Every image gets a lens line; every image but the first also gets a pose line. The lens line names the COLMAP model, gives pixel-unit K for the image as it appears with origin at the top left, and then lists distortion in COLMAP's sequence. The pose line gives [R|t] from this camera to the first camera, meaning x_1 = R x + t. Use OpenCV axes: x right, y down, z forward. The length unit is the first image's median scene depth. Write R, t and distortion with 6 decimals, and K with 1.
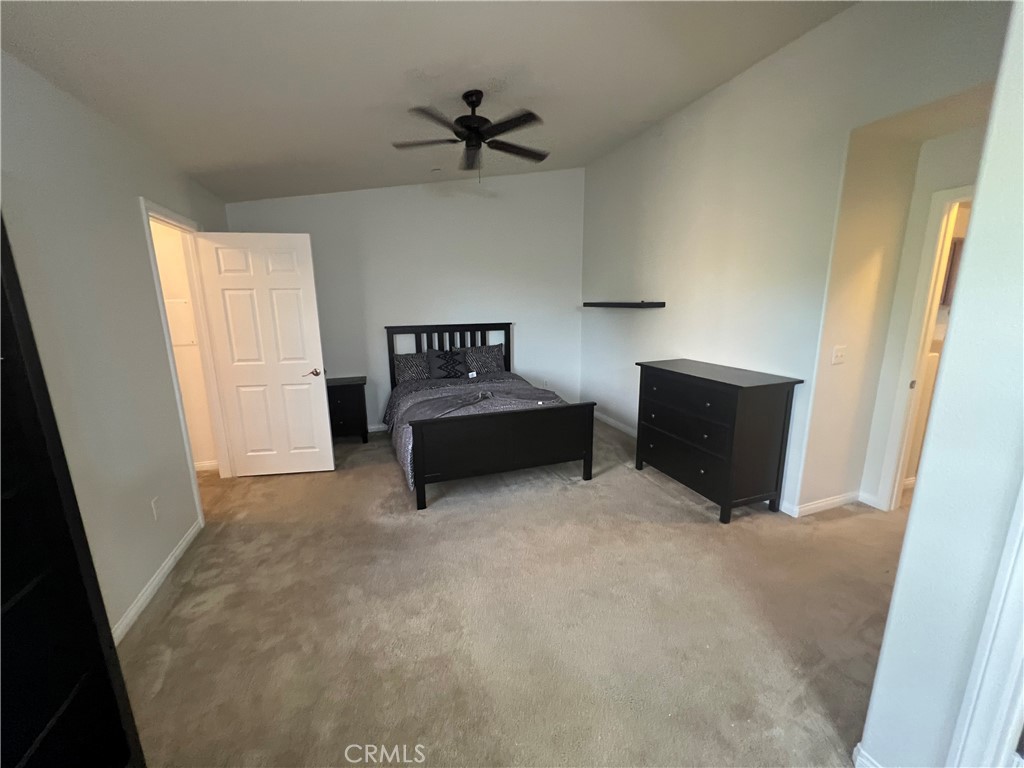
lens RADIAL K [[410.8, 0, 514.0], [0, 410.8, 384.7], [0, 0, 1]] dist [0.003996, 0.001110]
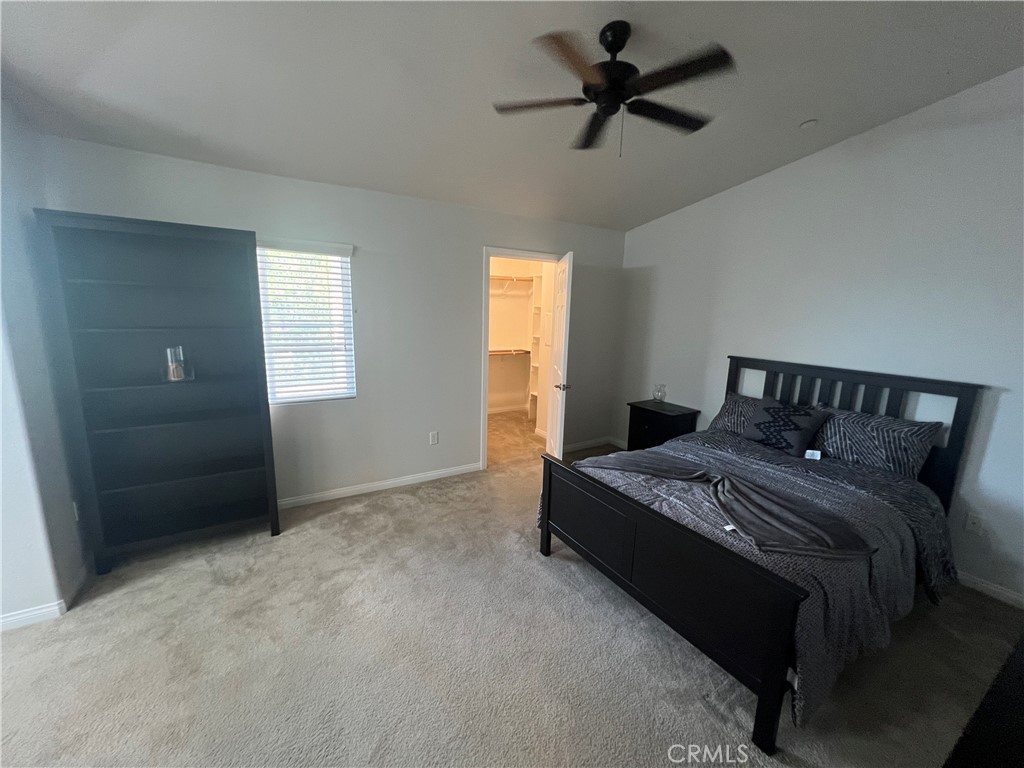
lens RADIAL K [[410.8, 0, 511.8], [0, 410.8, 387.1], [0, 0, 1]] dist [0.003996, 0.001110]
pose [[0.200105, 0.199589, -0.959230, 0.356970], [-0.229319, 0.961378, 0.152198, -0.107308], [0.952560, 0.189514, 0.238146, 0.431042]]
